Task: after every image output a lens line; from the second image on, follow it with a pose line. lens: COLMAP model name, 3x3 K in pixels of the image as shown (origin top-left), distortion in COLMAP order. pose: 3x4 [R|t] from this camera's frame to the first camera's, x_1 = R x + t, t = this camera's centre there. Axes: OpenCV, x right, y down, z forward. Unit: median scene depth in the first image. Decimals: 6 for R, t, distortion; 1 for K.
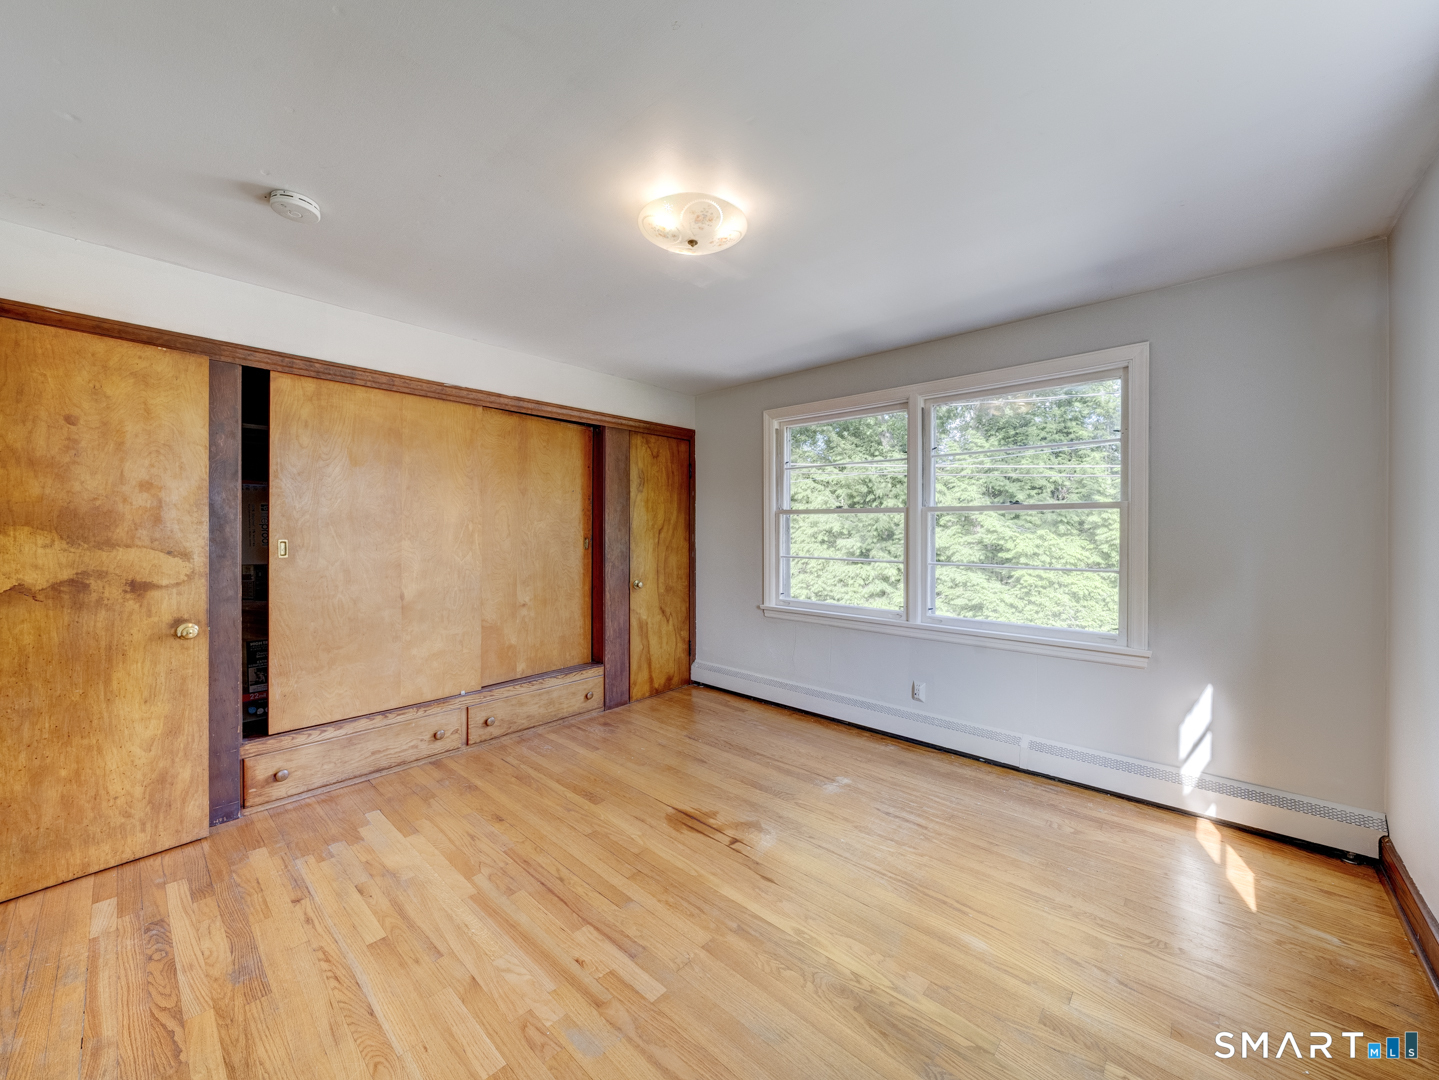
lens RADIAL K [[554.8, 0, 708.1], [0, 554.8, 530.4], [0, 0, 1]] dist [-0.002049, -0.000789]
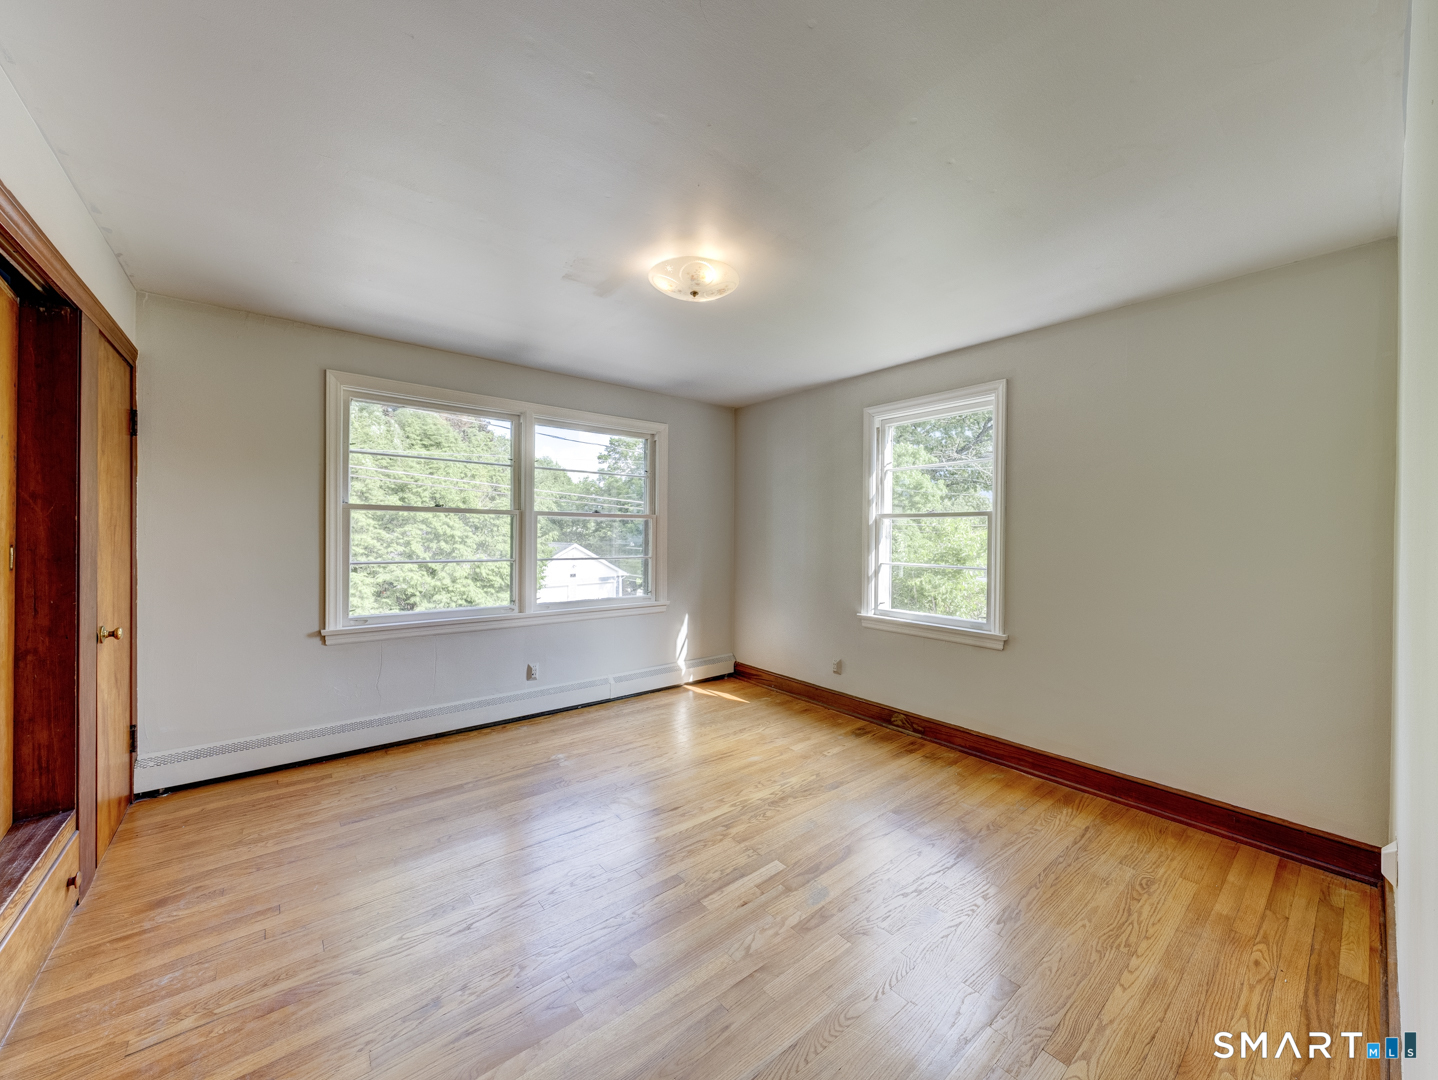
lens RADIAL K [[554.5, 0, 732.4], [0, 554.5, 538.1], [0, 0, 1]] dist [-0.002049, -0.000789]
pose [[0.118930, -0.011347, 0.992838, -0.904862], [-0.006283, 0.999906, 0.012180, -0.004309], [-0.992883, -0.007687, 0.118847, 0.581978]]
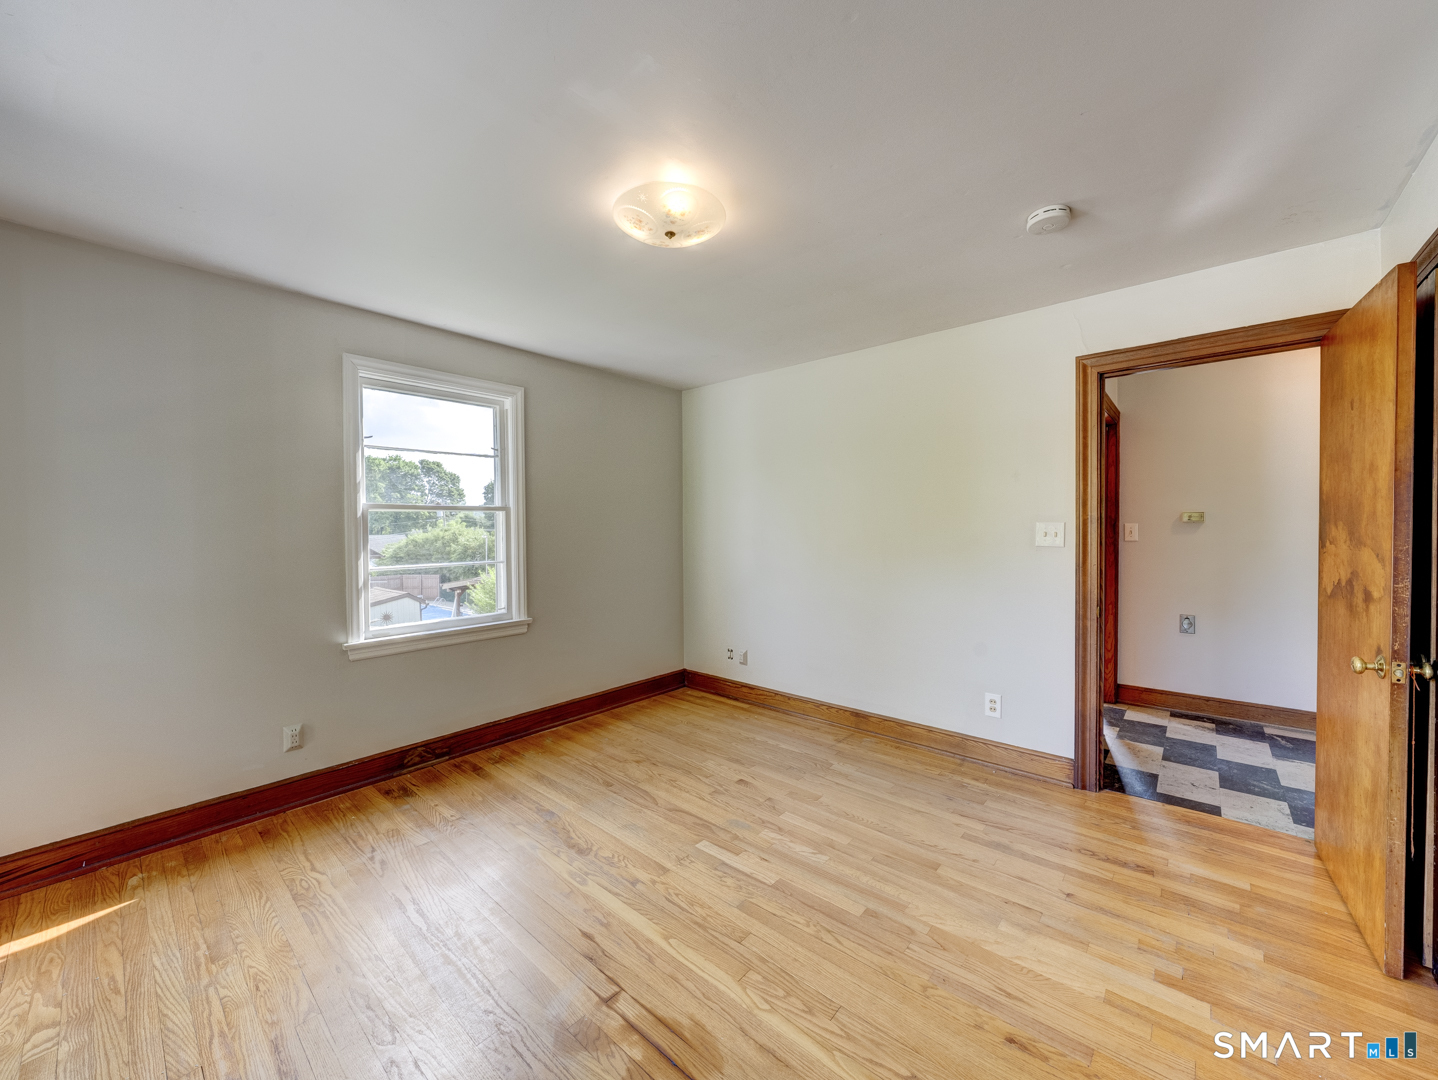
lens RADIAL K [[554.5, 0, 717.8], [0, 554.5, 532.7], [0, 0, 1]] dist [-0.002049, -0.000789]
pose [[-0.999424, 0.007651, -0.033063, -0.056735], [0.007150, 0.999858, 0.015248, -0.006928], [0.033175, 0.015003, -0.999337, 1.491666]]
